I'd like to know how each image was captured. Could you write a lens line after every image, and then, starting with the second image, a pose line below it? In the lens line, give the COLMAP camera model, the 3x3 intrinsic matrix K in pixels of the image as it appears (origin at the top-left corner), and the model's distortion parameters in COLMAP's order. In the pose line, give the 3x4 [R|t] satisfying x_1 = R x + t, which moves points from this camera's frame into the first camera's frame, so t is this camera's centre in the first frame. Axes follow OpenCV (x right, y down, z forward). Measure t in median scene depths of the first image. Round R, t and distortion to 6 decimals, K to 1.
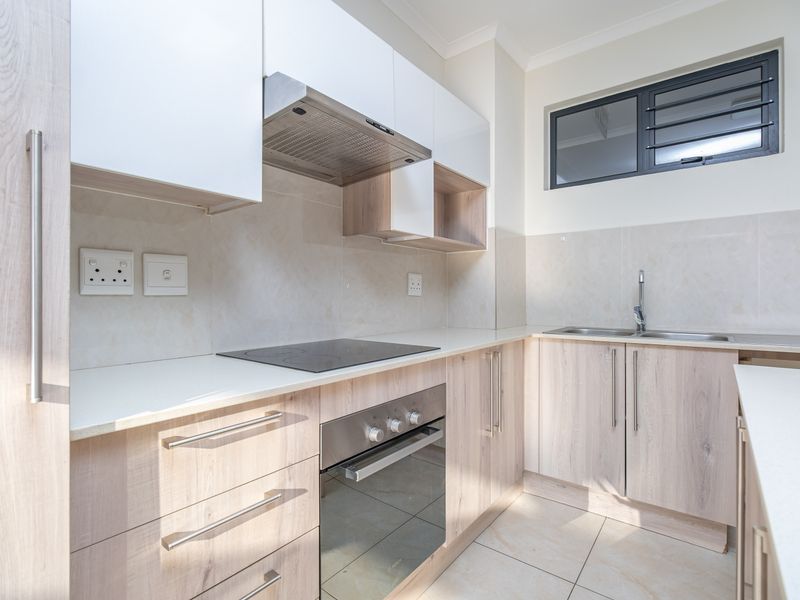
lens RADIAL K [[397.1, 0, 402.1], [0, 397.1, 298.3], [0, 0, 1]] dist [0.002006, 0.000127]
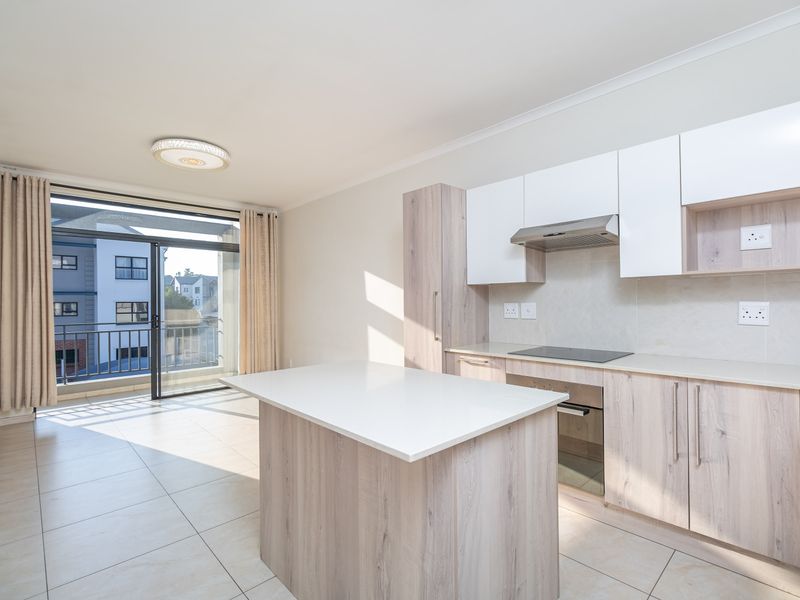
lens RADIAL K [[397.1, 0, 402.1], [0, 397.1, 298.3], [0, 0, 1]] dist [0.002006, 0.000127]
pose [[-0.150171, -0.003627, -0.988653, 1.409805], [0.007298, 0.999962, -0.004777, -0.091751], [0.988633, -0.007932, -0.150139, 0.421385]]
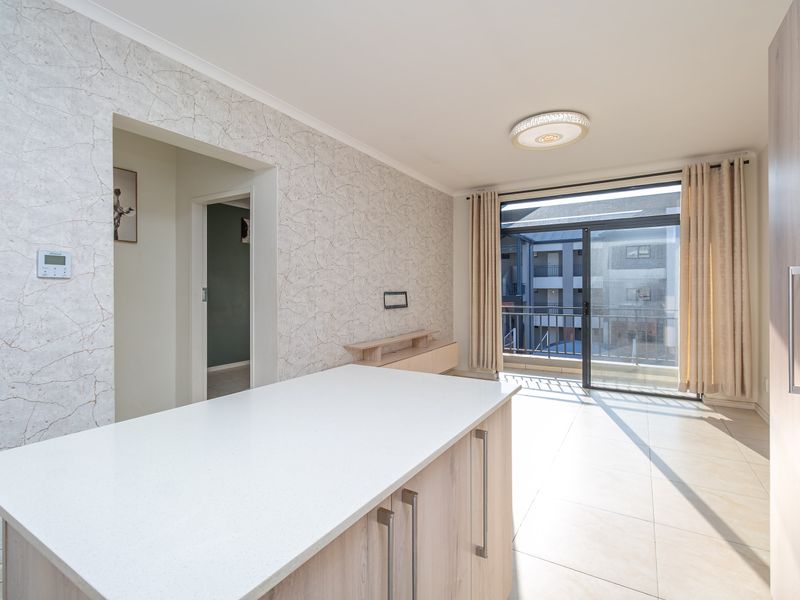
lens RADIAL K [[396.4, 0, 402.6], [0, 396.4, 294.6], [0, 0, 1]] dist [0.004694, -0.000243]
pose [[-0.993209, 0.005790, -0.116200, 0.436864], [0.004328, 0.999908, 0.012832, -0.090758], [0.116264, 0.012242, -0.993143, 0.901239]]
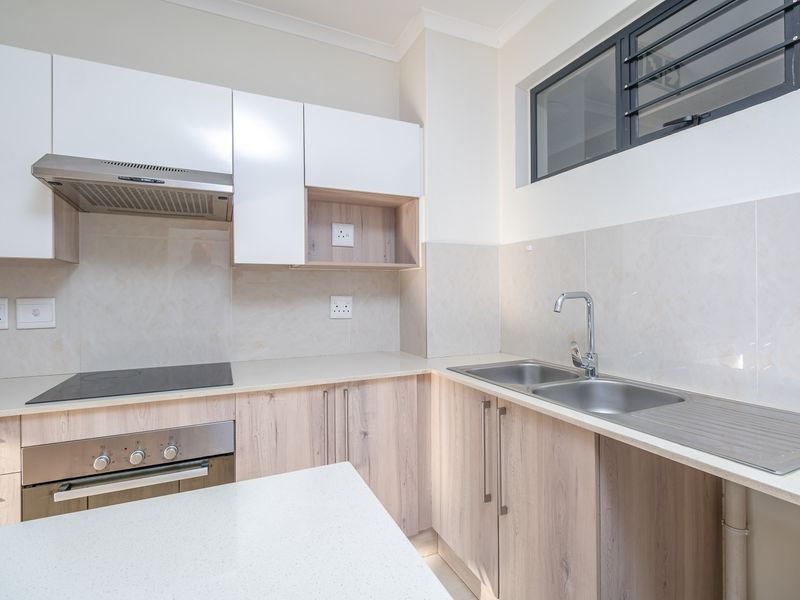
lens RADIAL K [[396.4, 0, 402.6], [0, 396.4, 294.6], [0, 0, 1]] dist [0.004694, -0.000243]
pose [[0.888223, -0.002439, -0.459406, 0.799973], [0.002478, 0.999997, -0.000519, -0.083559], [0.459405, -0.000677, 0.888226, 0.265159]]
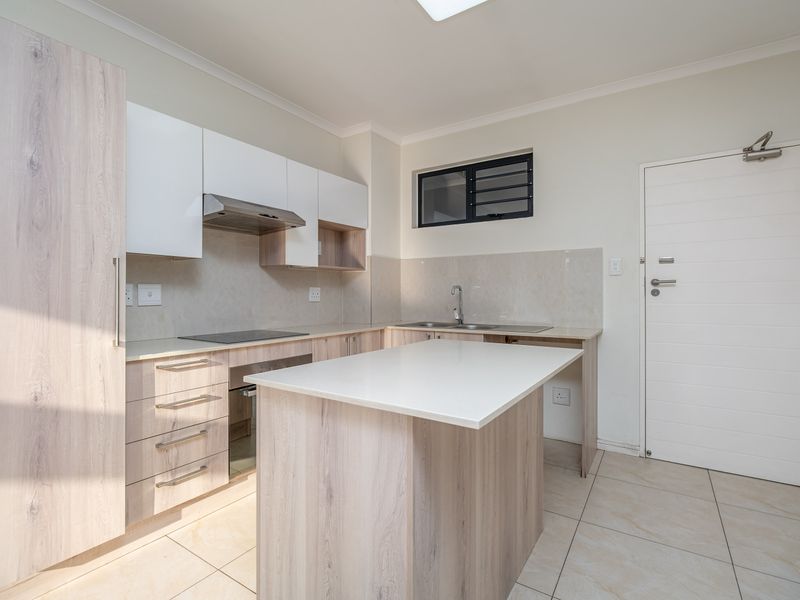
lens RADIAL K [[396.4, 0, 402.6], [0, 396.4, 294.6], [0, 0, 1]] dist [0.004694, -0.000243]
pose [[0.996726, 0.000930, 0.080845, 0.314736], [-0.000796, 0.999998, -0.001683, -0.040145], [-0.080847, 0.001613, 0.996725, -0.684313]]
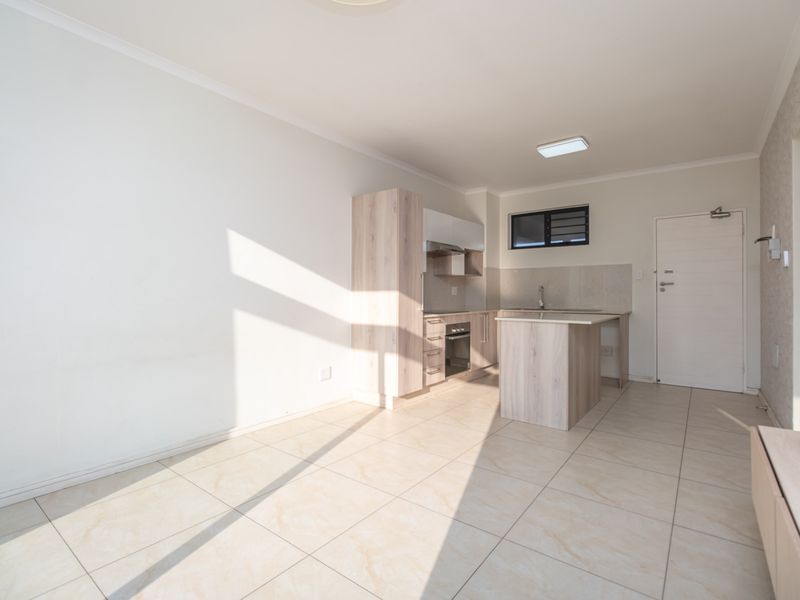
lens RADIAL K [[396.4, 0, 402.6], [0, 396.4, 294.6], [0, 0, 1]] dist [0.004694, -0.000243]
pose [[0.999960, 0.002769, 0.008461, -0.418269], [-0.002737, 0.999989, -0.003808, -0.000833], [-0.008472, 0.003785, 0.999957, -1.986470]]
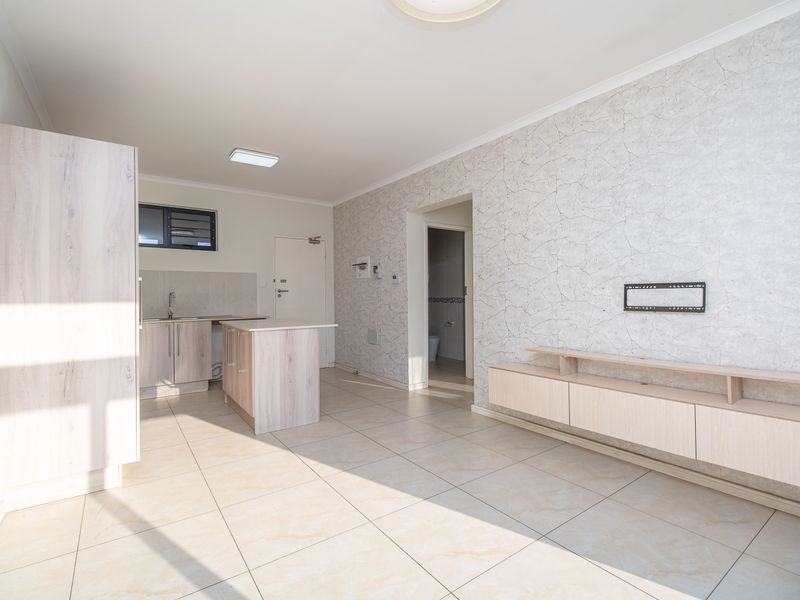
lens RADIAL K [[396.4, 0, 402.6], [0, 396.4, 294.6], [0, 0, 1]] dist [0.004694, -0.000243]
pose [[0.278991, -0.001680, 0.960292, -1.537460], [0.011875, 0.999928, -0.001701, -0.042417], [-0.960220, 0.011877, 0.278991, -1.160778]]
